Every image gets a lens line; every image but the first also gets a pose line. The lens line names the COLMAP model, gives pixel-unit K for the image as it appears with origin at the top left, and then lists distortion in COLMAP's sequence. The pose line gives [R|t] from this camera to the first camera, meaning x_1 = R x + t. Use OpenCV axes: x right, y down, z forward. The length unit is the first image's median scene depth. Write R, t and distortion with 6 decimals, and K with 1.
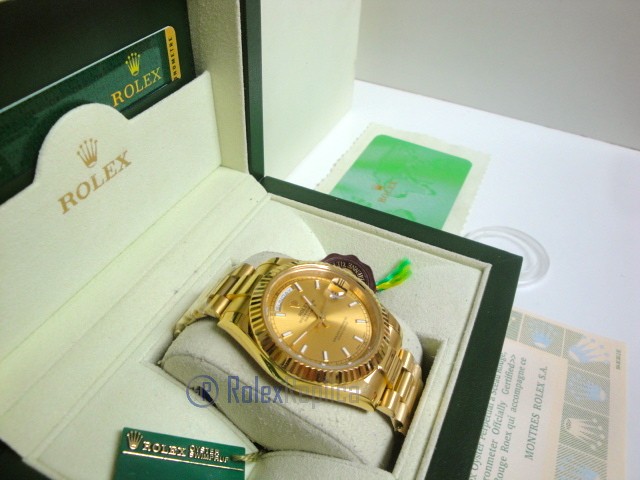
lens RADIAL K [[531.9, 0, 317.9], [0, 531.9, 236.8], [0, 0, 1]] dist [-0.151183, 0.101497]
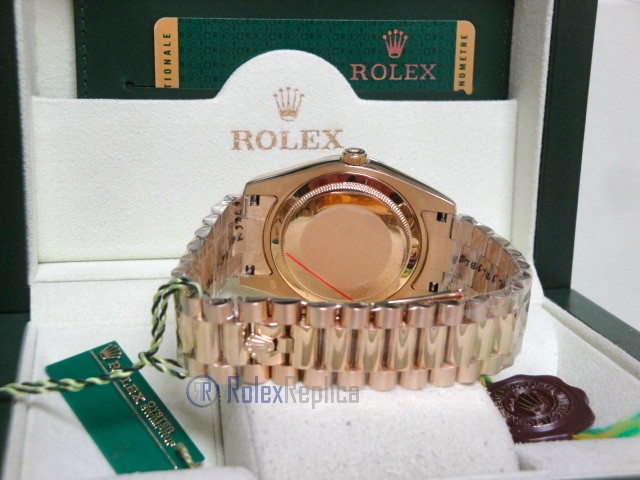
lens RADIAL K [[1012.2, 0, 315.6], [0, 1012.2, 233.6], [0, 0, 1]] dist [0.131473, 0.000000]
pose [[0.616128, 0.160006, -0.771223, 0.845534], [-0.512983, 0.824527, -0.238756, 0.363553], [0.597691, 0.542728, 0.590094, 0.104003]]
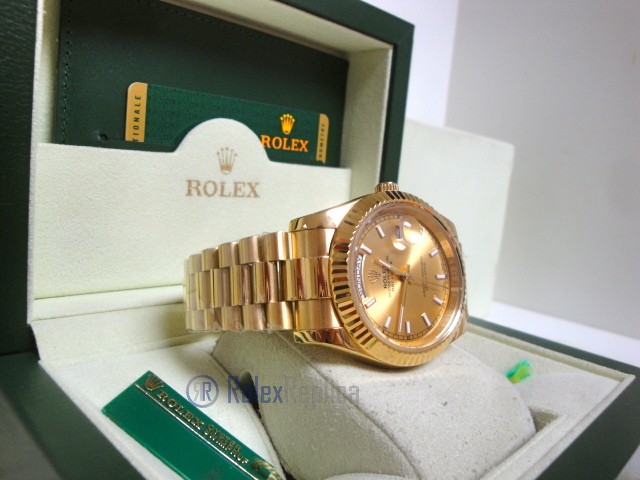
lens RADIAL K [[531.9, 0, 328.4], [0, 531.9, 226.5], [0, 0, 1]] dist [-0.151183, 0.101497]
pose [[0.947523, 0.096818, -0.304673, 0.117033], [-0.253225, 0.809022, -0.530434, 0.447284], [0.195132, 0.579750, 0.791084, 0.186437]]
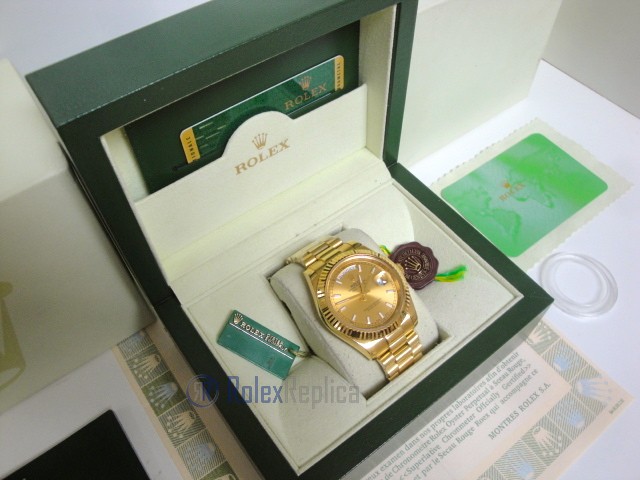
lens RADIAL K [[531.9, 0, 317.4], [0, 531.9, 238.1], [0, 0, 1]] dist [-0.151183, 0.101497]
pose [[0.878190, 0.348321, -0.327802, 0.288802], [-0.266290, 0.925343, 0.269869, -0.320572], [0.397330, -0.149706, 0.905382, -0.362600]]
